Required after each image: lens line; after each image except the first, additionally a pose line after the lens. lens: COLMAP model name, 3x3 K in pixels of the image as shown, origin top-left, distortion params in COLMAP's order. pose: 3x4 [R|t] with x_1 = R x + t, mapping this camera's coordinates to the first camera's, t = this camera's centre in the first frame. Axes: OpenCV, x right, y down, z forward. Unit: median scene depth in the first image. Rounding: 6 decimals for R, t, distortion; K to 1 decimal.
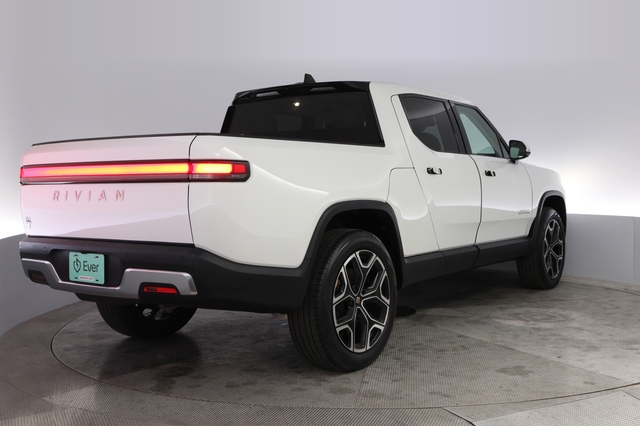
lens RADIAL K [[563.1, 0, 322.5], [0, 563.1, 214.3], [0, 0, 1]] dist [-0.012246, -0.017149]
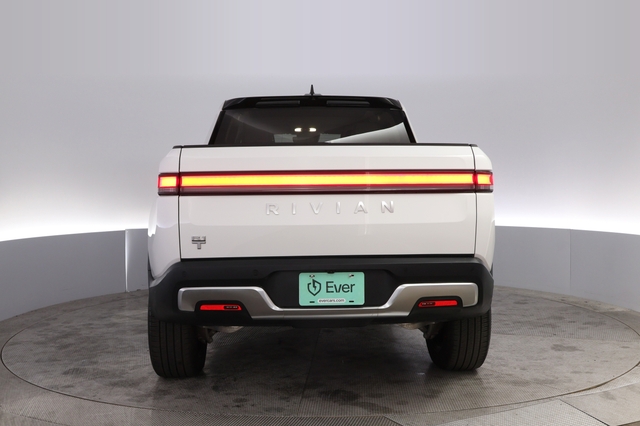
lens RADIAL K [[563.1, 0, 283.3], [0, 563.1, 226.9], [0, 0, 1]] dist [-0.012246, -0.017149]
pose [[0.891877, -0.028795, 0.451360, -0.850857], [0.032306, 0.999478, -0.000073, -0.005843], [-0.451123, 0.014647, 0.892342, 0.221257]]
